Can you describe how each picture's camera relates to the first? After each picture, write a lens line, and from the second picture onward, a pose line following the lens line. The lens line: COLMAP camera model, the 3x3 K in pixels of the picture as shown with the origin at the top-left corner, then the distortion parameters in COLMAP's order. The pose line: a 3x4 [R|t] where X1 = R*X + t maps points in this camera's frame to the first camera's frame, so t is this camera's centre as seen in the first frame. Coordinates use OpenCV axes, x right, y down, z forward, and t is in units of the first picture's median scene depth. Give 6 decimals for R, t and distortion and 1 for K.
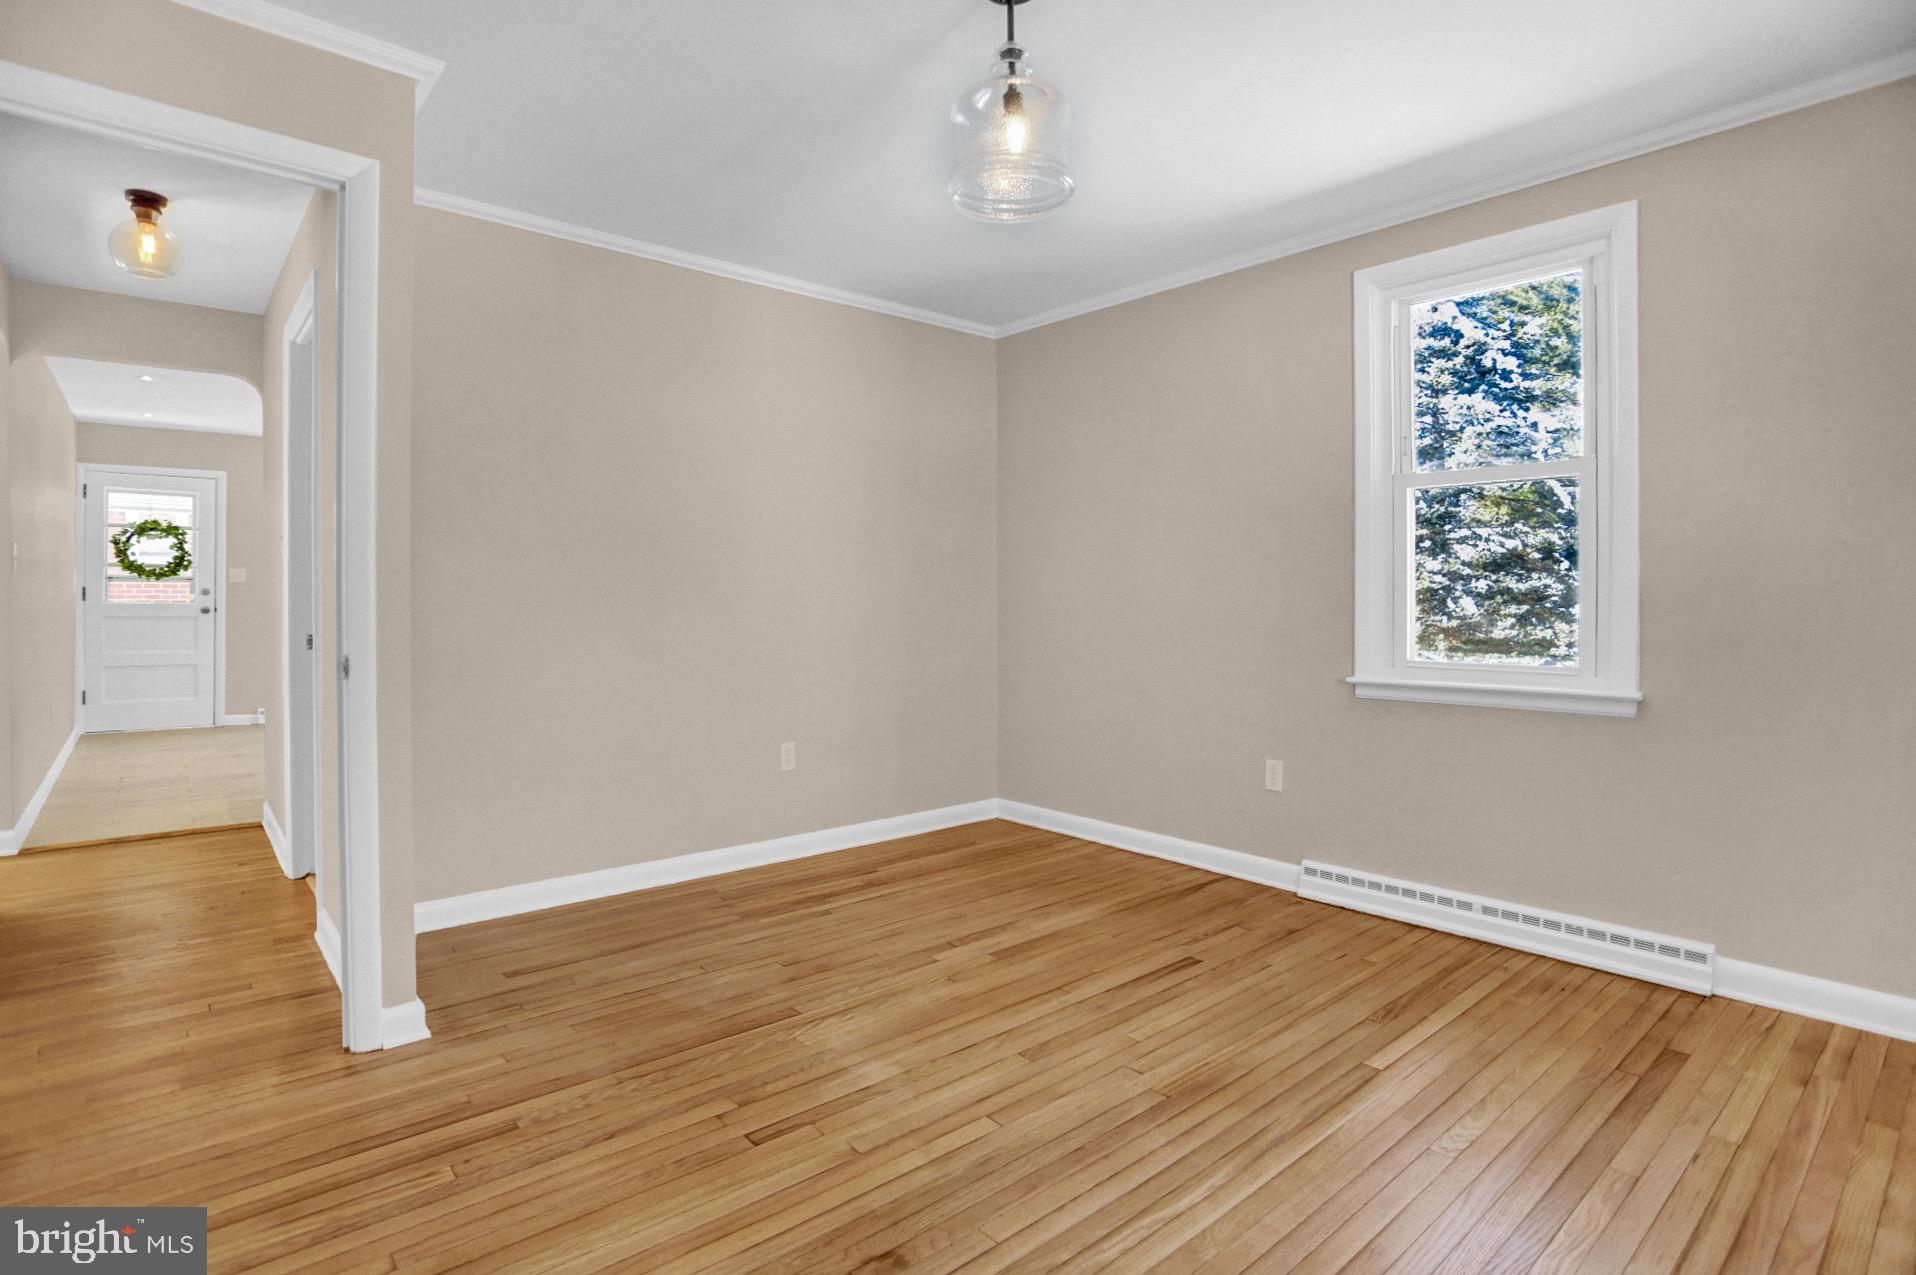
lens RADIAL K [[956.9, 0, 942.7], [0, 956.9, 622.2], [0, 0, 1]] dist [-0.065417, 0.030662]
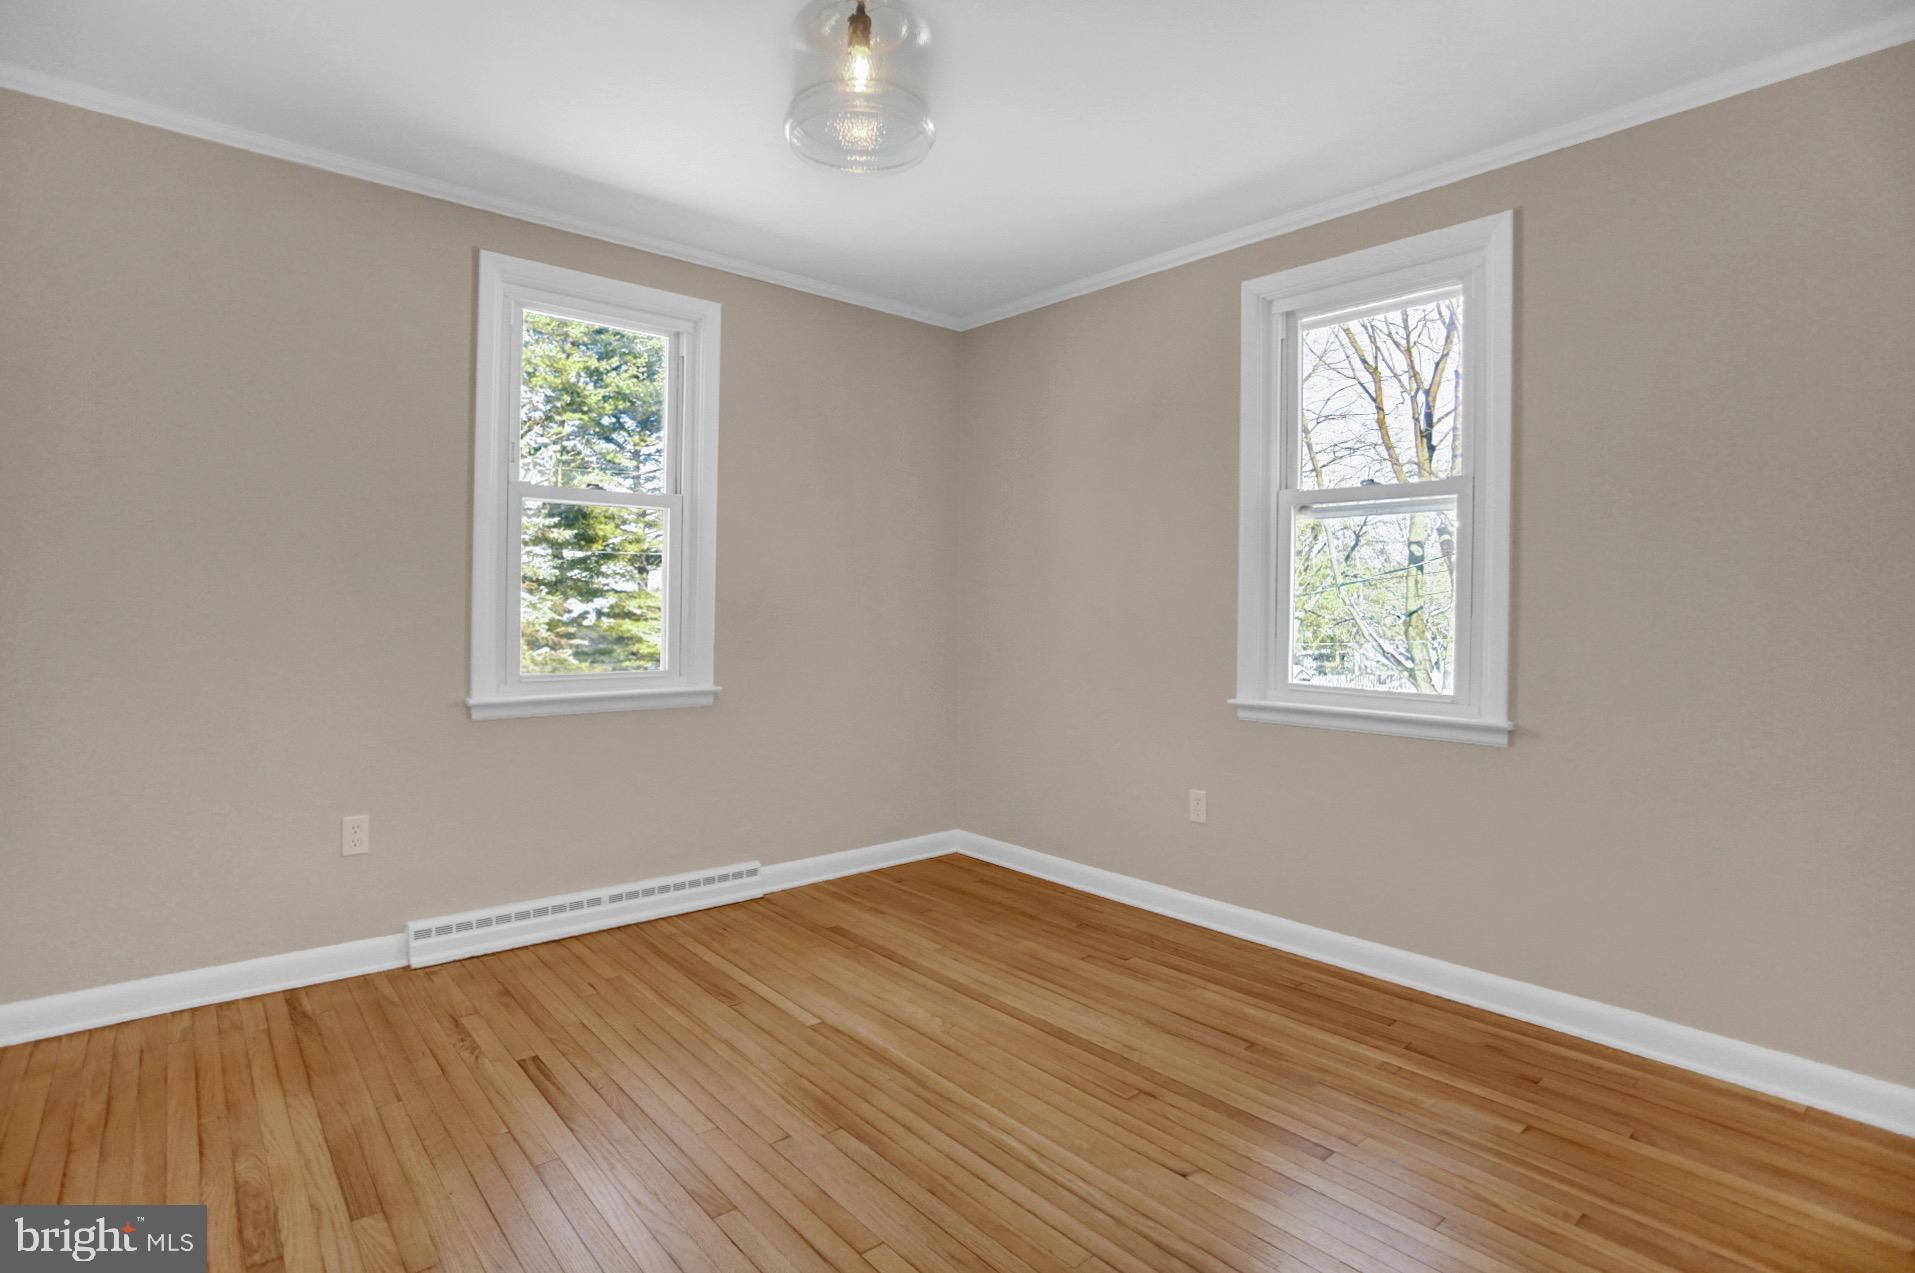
lens RADIAL K [[922.9, 0, 957.5], [0, 922.9, 636.5], [0, 0, 1]] dist [-0.058391, 0.016467]
pose [[-0.011307, -0.026129, 0.999595, -0.534954], [0.007974, 0.999624, 0.026220, -0.025433], [-0.999904, 0.008267, -0.011095, 0.678517]]
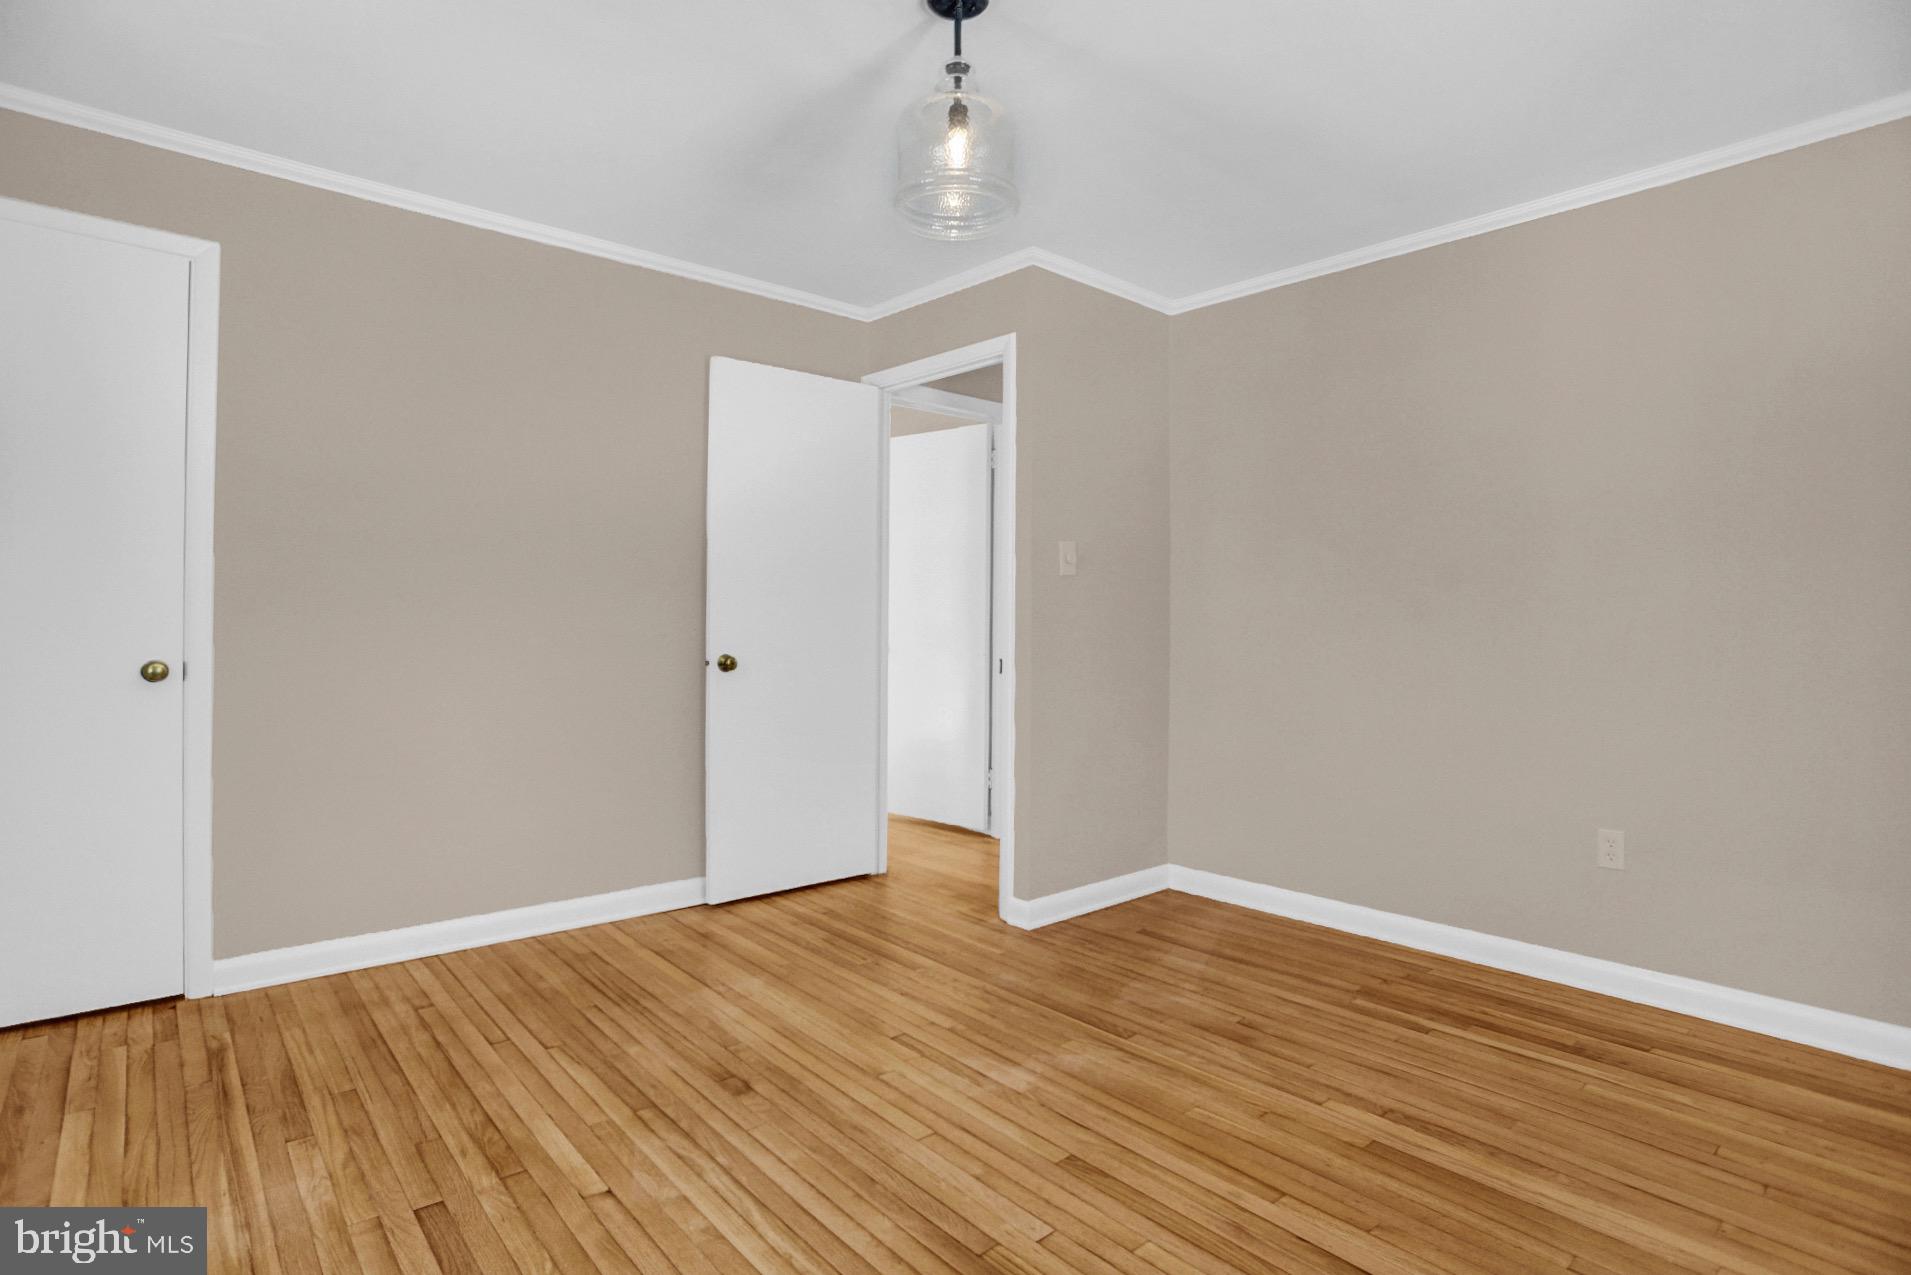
lens RADIAL K [[954.4, 0, 940.2], [0, 954.4, 622.2], [0, 0, 1]] dist [-0.065417, 0.030662]
pose [[0.000946, -0.005895, -0.999982, 0.782374], [-0.027954, 0.999592, -0.005919, -0.013916], [0.999609, 0.027959, 0.000781, 0.729323]]
